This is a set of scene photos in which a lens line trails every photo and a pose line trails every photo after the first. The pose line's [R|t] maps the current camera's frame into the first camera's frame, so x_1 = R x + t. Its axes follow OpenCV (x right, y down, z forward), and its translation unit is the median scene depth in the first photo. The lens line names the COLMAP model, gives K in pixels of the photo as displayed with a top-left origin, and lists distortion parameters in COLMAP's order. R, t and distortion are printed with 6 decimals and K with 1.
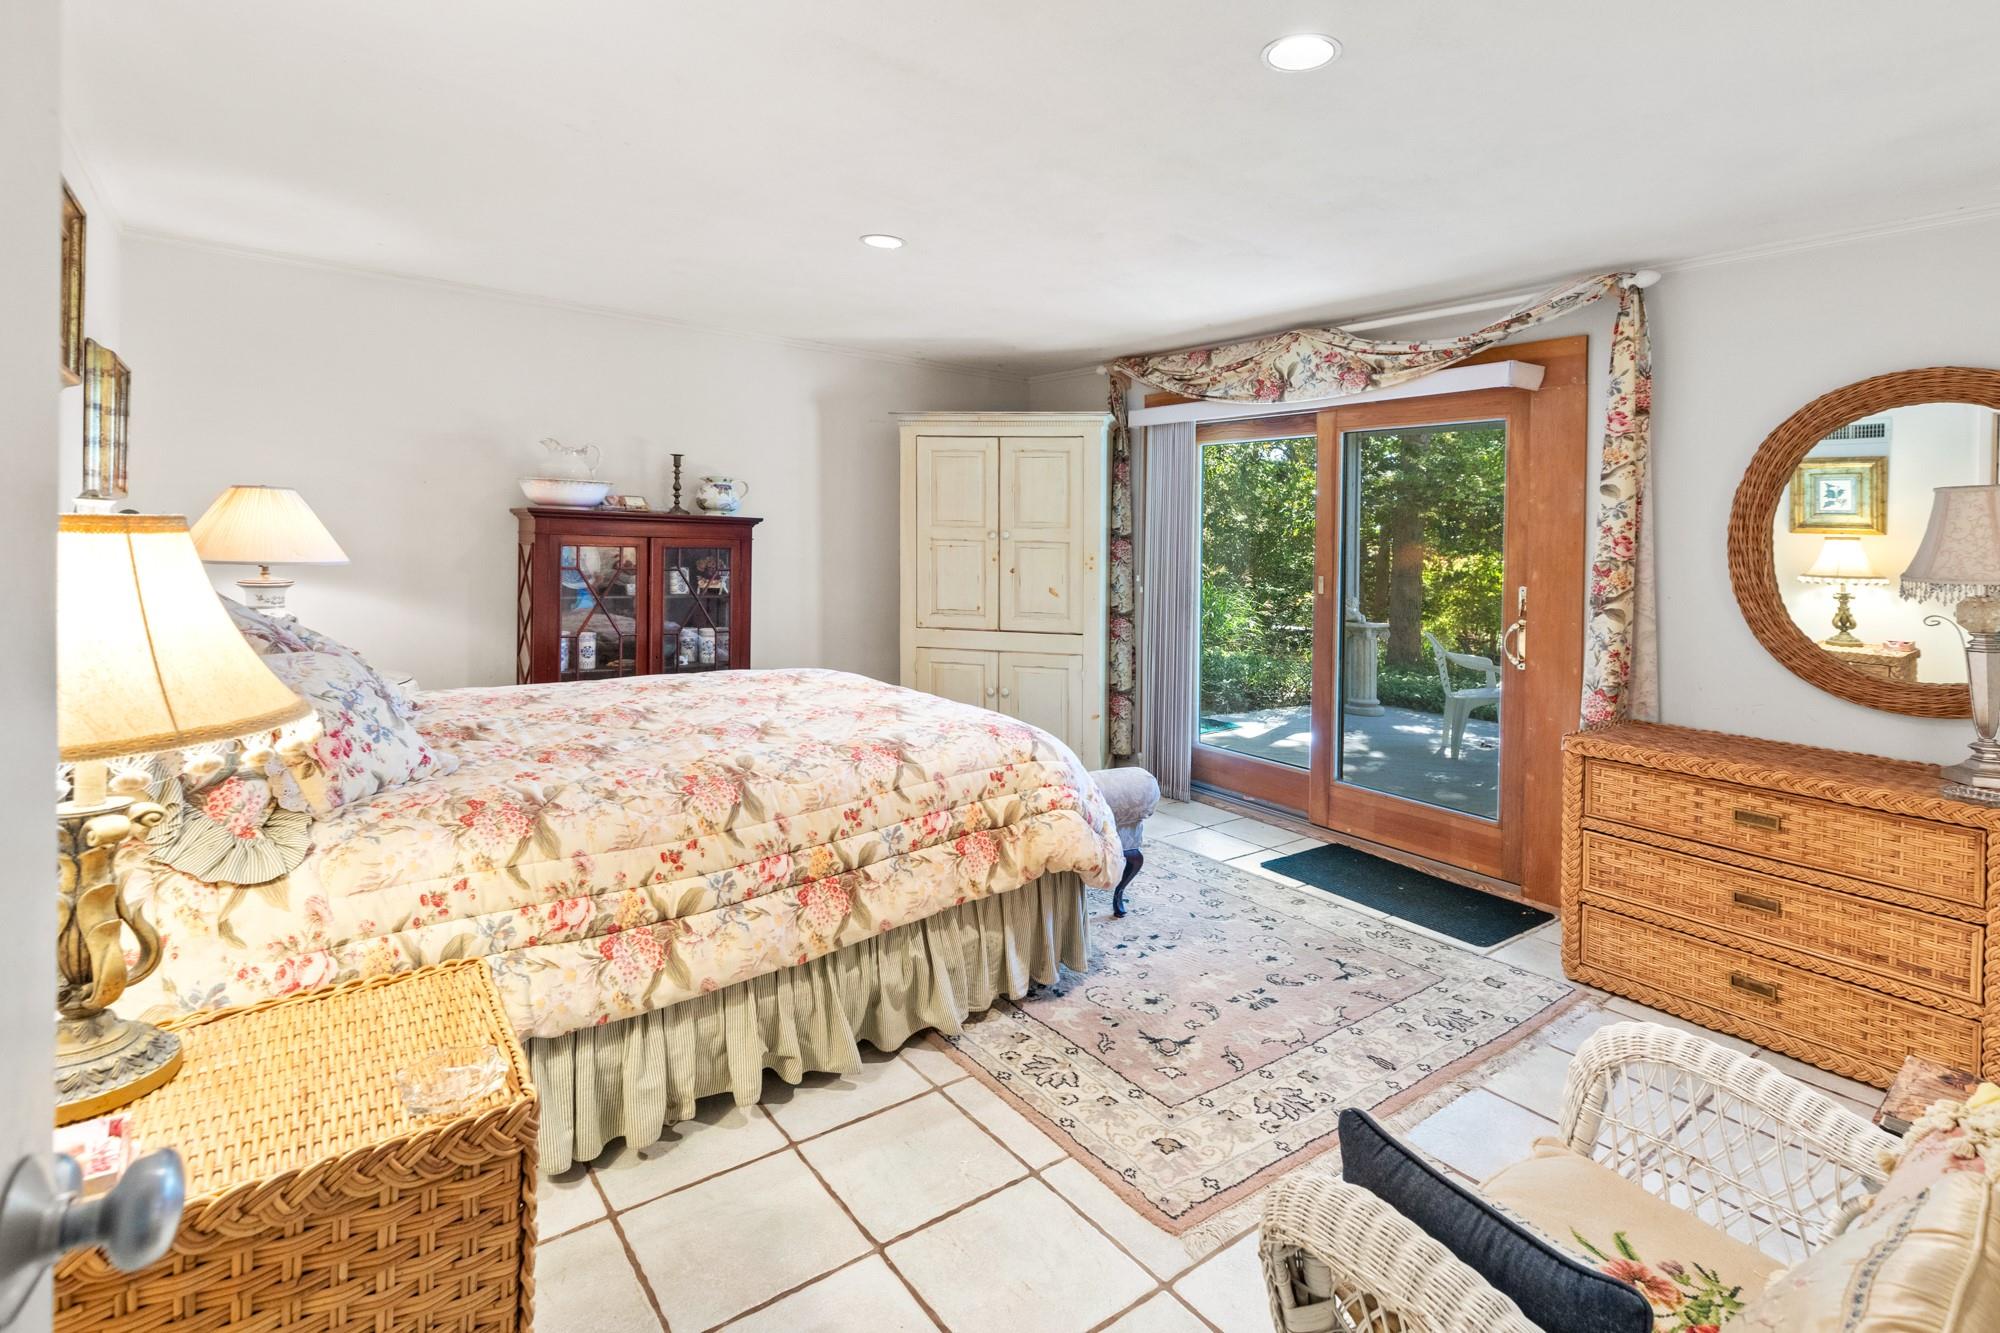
lens RADIAL K [[962.1, 0, 1003.5], [0, 962.1, 566.9], [0, 0, 1]] dist [0.005622, -0.000764]
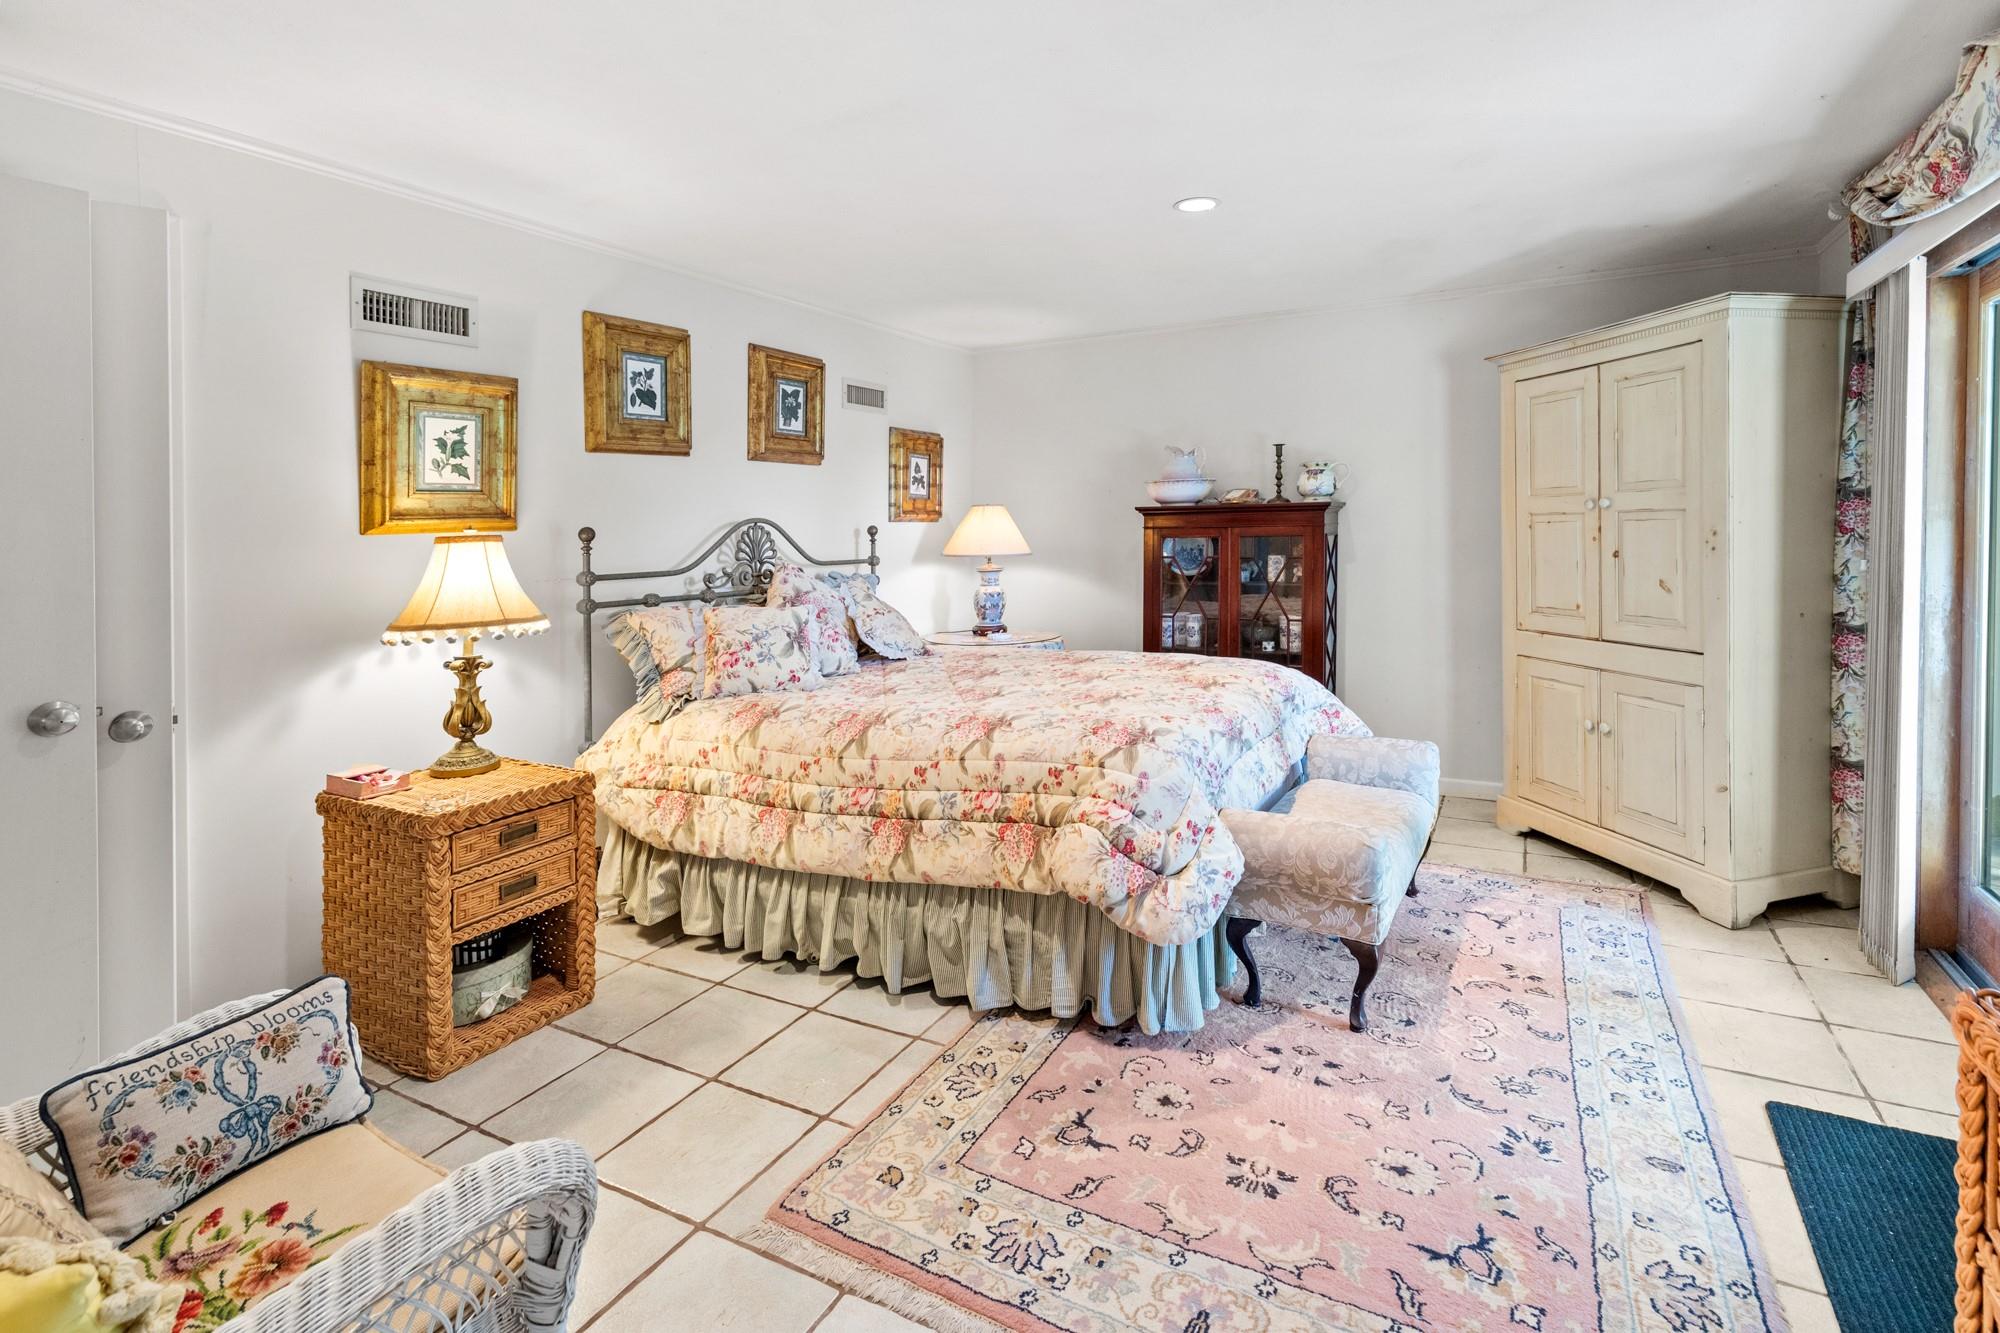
lens RADIAL K [[962.1, 0, 1003.5], [0, 962.1, 566.9], [0, 0, 1]] dist [0.005622, -0.000764]
pose [[0.406310, -0.002251, -0.913732, 0.822850], [0.007734, 0.999970, 0.000976, 0.015838], [0.913702, -0.007463, 0.406316, 0.570114]]
